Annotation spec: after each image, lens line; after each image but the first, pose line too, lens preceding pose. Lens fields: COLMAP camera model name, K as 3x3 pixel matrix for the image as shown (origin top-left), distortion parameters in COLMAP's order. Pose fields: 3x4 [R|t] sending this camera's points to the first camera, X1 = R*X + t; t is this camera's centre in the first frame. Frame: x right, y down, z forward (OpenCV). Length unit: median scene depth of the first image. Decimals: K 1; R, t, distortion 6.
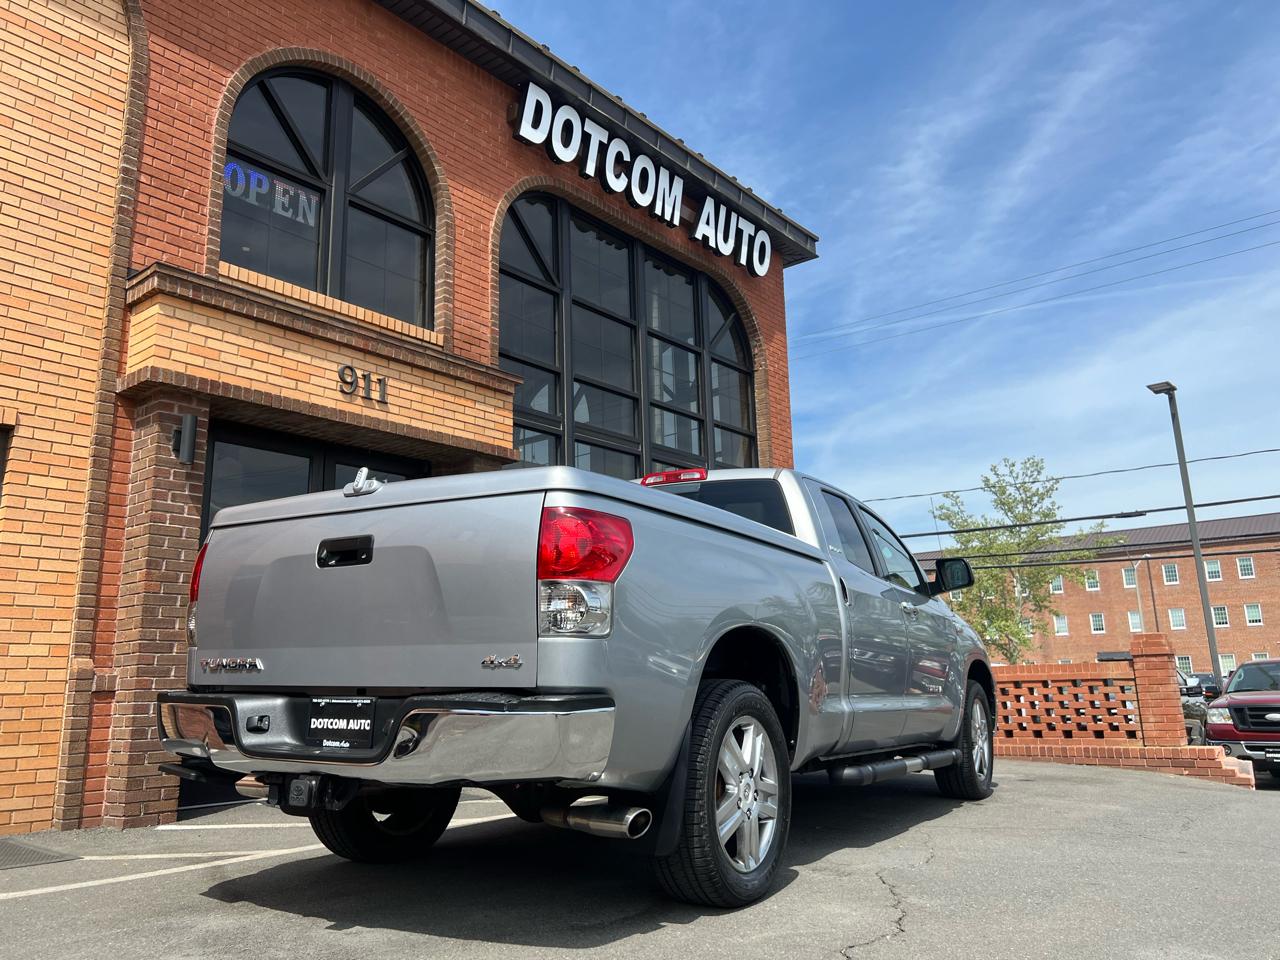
lens RADIAL K [[957.2, 0, 641.9], [0, 957.2, 476.8], [0, 0, 1]] dist [0.048955, -0.052781]
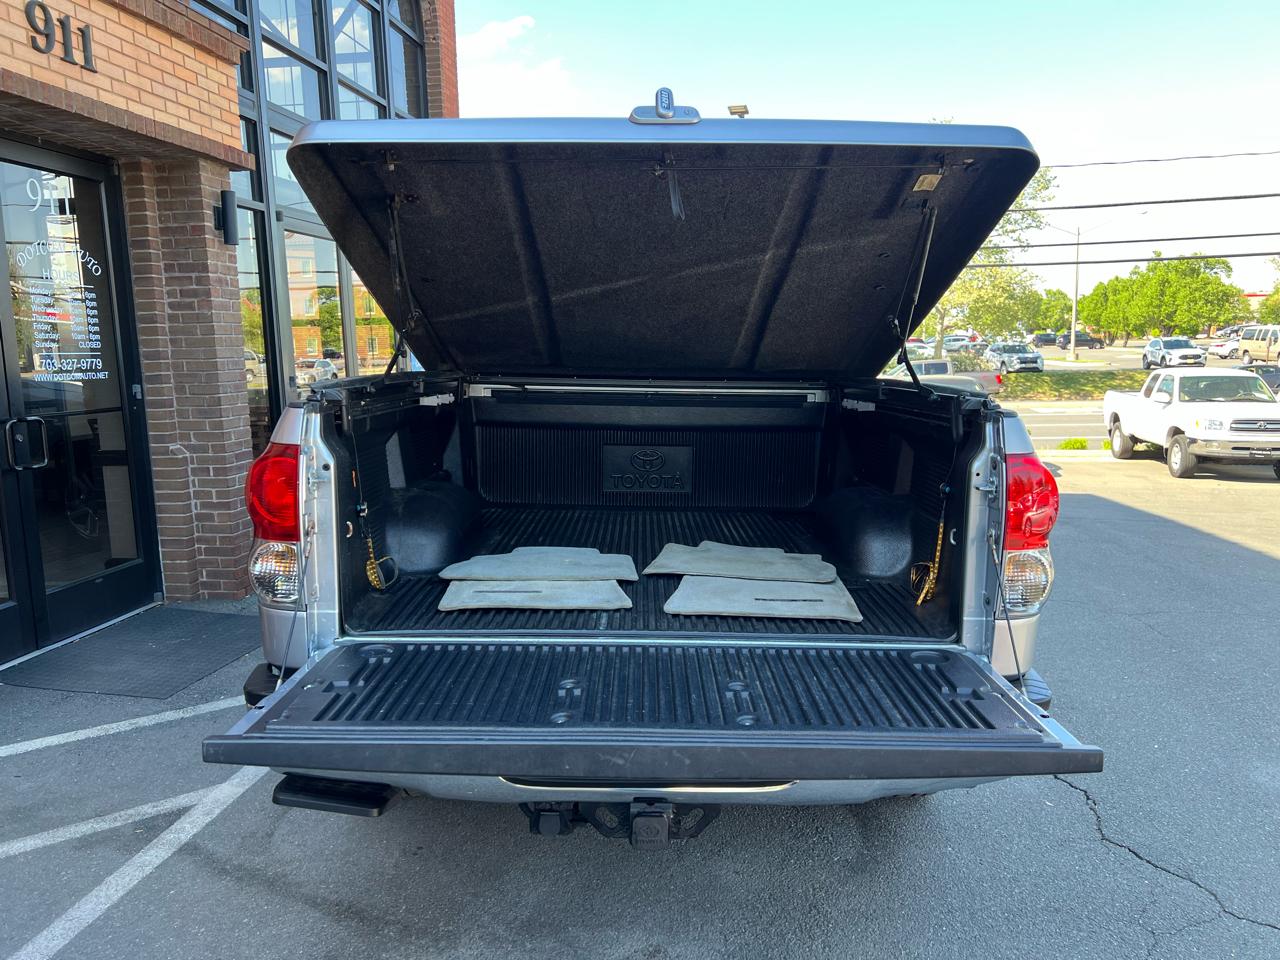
lens RADIAL K [[957.2, 0, 641.3], [0, 957.2, 488.3], [0, 0, 1]] dist [0.048955, -0.052781]
pose [[0.850028, -0.071001, 0.521930, -0.311972], [-0.118263, 0.939851, 0.320460, -0.065894], [-0.513290, -0.334125, 0.790503, 0.222075]]
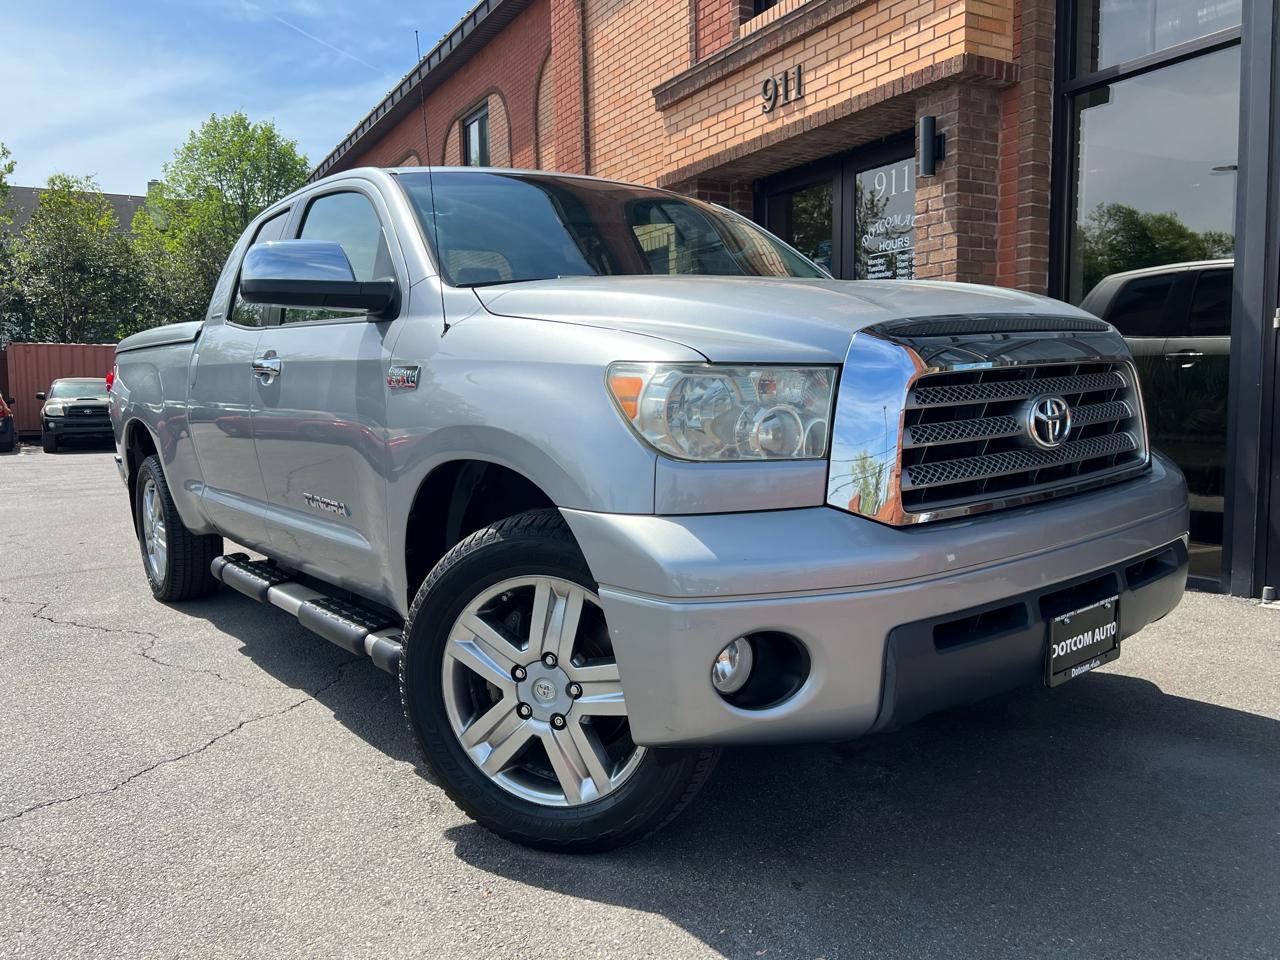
lens RADIAL K [[957.2, 0, 640.6], [0, 957.2, 487.5], [0, 0, 1]] dist [0.048955, -0.052781]
pose [[-0.347353, 0.118478, -0.930220, 0.603623], [0.227096, 0.973086, 0.039138, 0.189024], [0.909821, -0.197655, -0.364910, 1.109121]]
